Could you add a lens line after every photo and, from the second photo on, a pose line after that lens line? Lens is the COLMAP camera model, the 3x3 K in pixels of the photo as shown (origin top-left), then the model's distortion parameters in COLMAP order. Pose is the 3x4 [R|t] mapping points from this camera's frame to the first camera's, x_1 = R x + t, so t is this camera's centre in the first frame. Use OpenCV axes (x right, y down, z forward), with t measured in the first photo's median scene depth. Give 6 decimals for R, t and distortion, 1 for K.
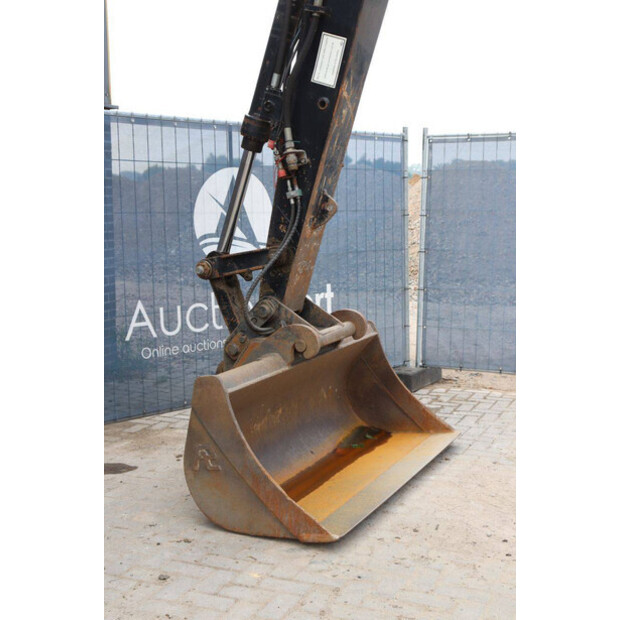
lens RADIAL K [[845.9, 0, 310.0], [0, 845.9, 310.0], [0, 0, 1]] dist [0.017383, 0.073003]
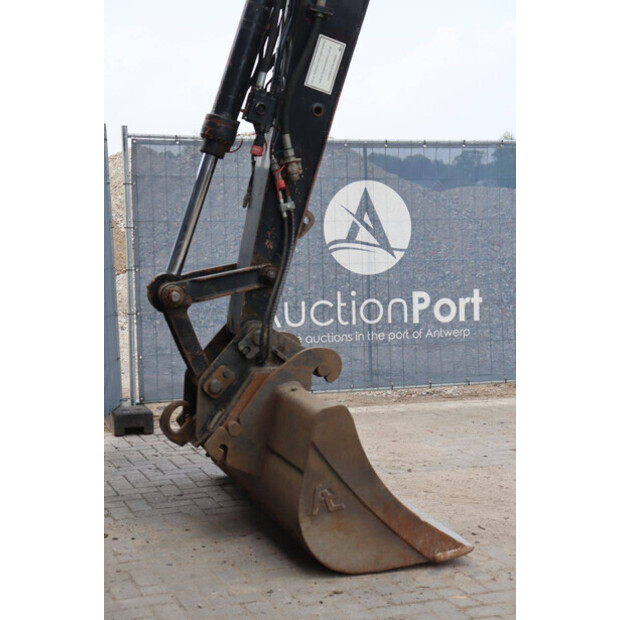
lens RADIAL K [[1051.3, 0, 310.0], [0, 1051.3, 310.0], [0, 0, 1]] dist [0.172731, -0.005451]
pose [[0.750694, -0.066925, 0.657252, -0.775616], [0.086925, 0.996213, 0.002157, -0.026509], [-0.654907, 0.055512, 0.753668, 0.135155]]
